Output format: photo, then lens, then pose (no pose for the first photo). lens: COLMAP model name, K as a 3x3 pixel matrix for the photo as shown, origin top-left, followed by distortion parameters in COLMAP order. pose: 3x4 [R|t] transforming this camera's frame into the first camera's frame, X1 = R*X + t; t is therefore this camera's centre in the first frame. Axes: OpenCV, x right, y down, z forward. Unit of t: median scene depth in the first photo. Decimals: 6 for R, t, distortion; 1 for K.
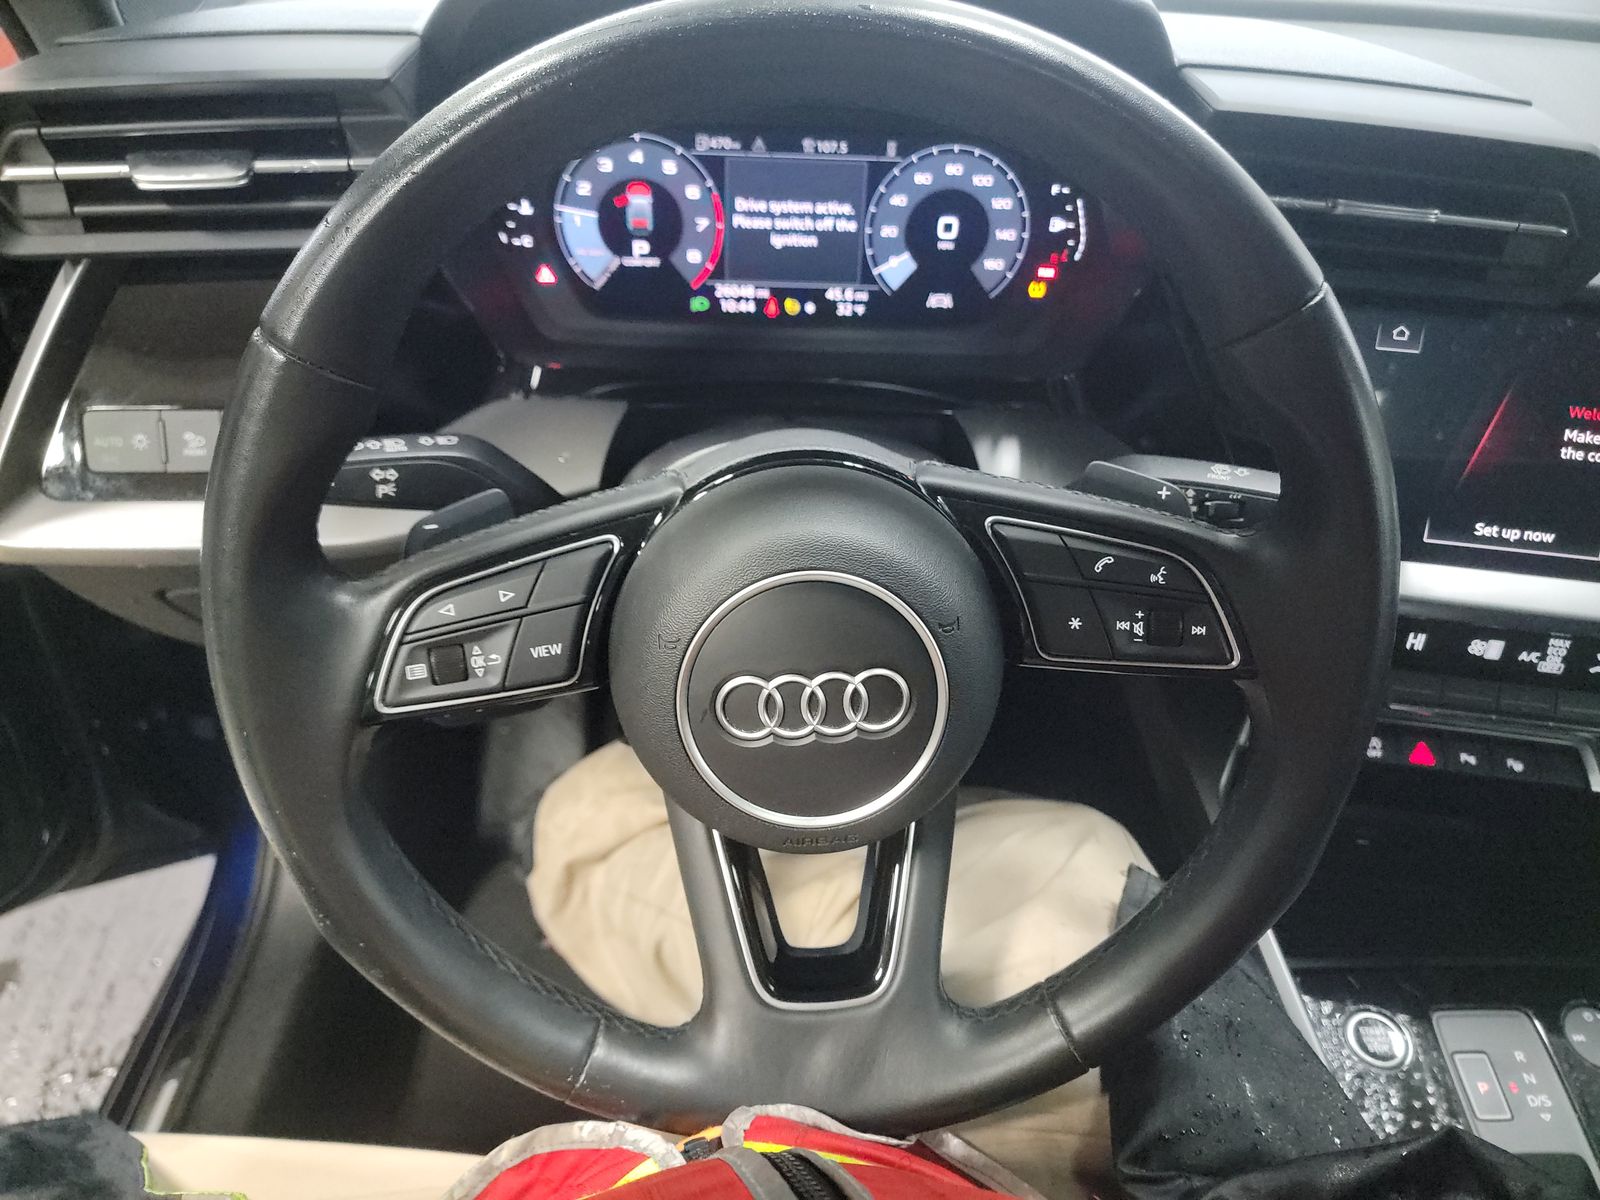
lens RADIAL K [[1116.3, 0, 800.0], [0, 1116.3, 600.0], [0, 0, 1]] dist [0.006119, 0.003363]
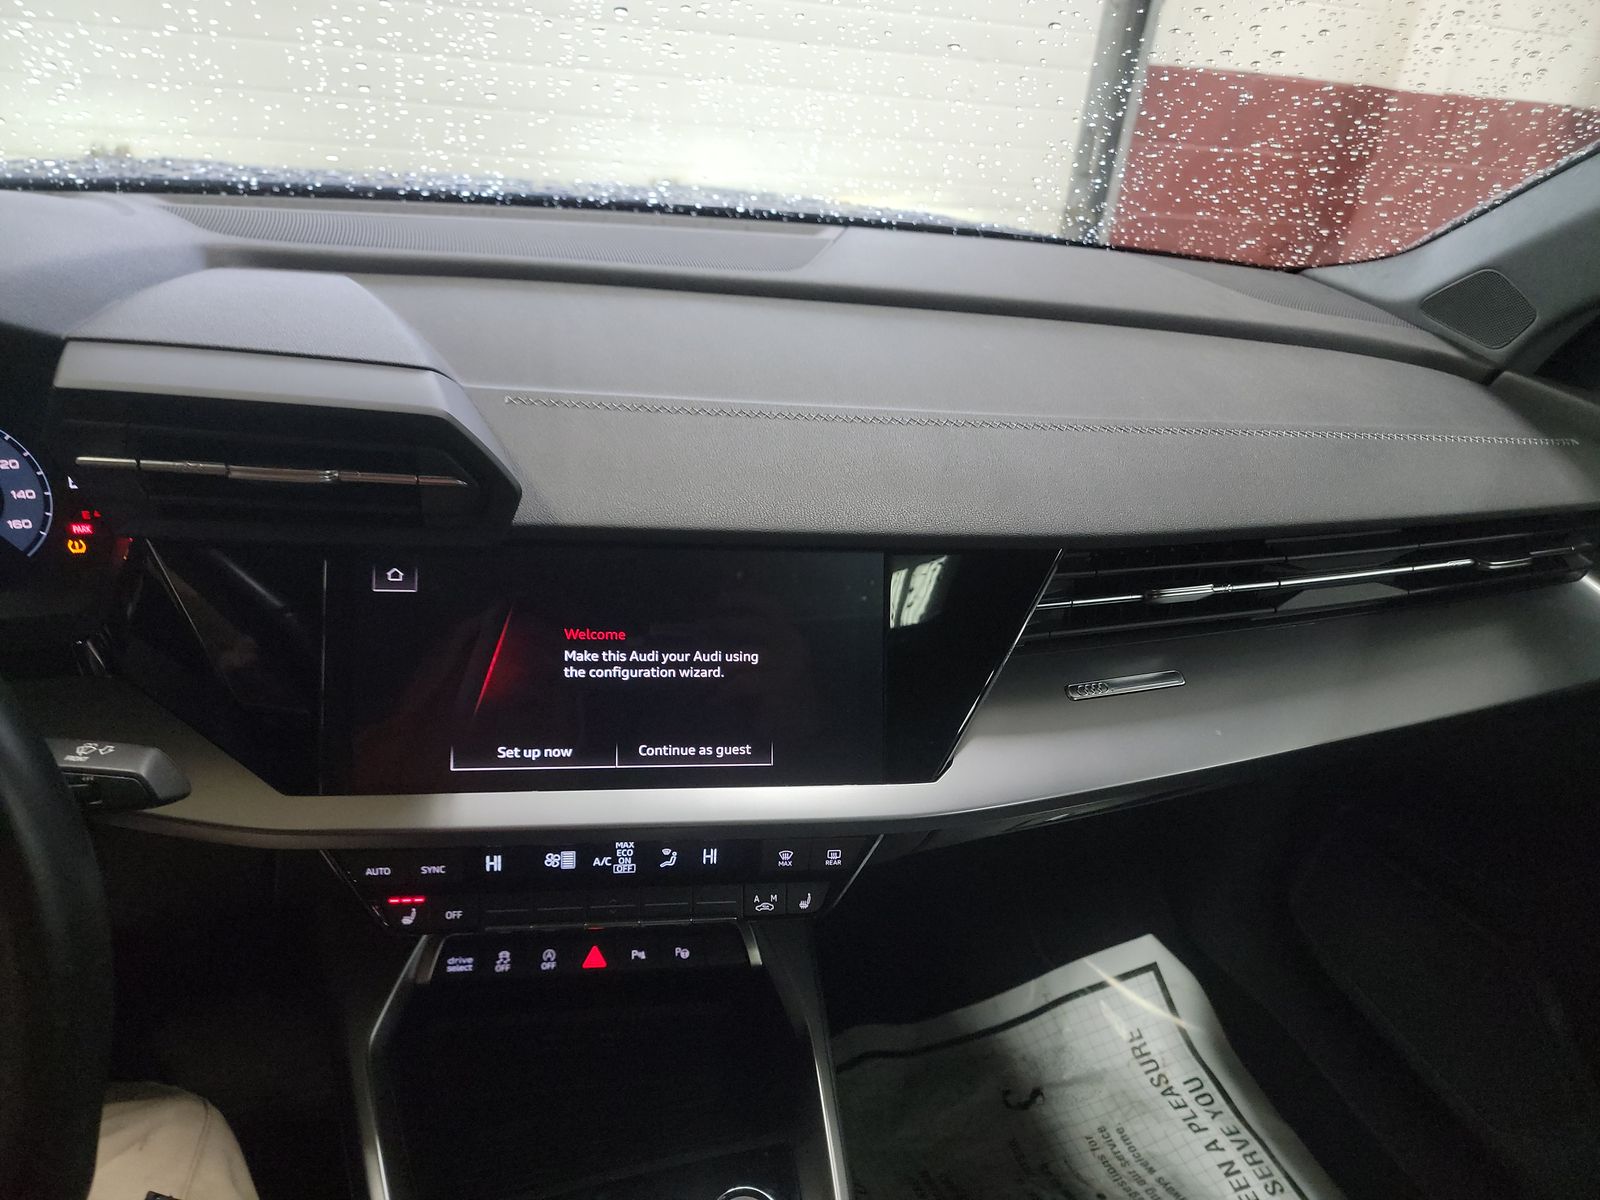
lens RADIAL K [[1116.3, 0, 800.0], [0, 1116.3, 600.0], [0, 0, 1]] dist [0.006119, 0.003363]
pose [[0.947092, -0.087846, 0.308707, 0.502850], [0.133527, 0.982471, -0.130080, -0.027428], [-0.291869, 0.164418, 0.942220, -0.069171]]
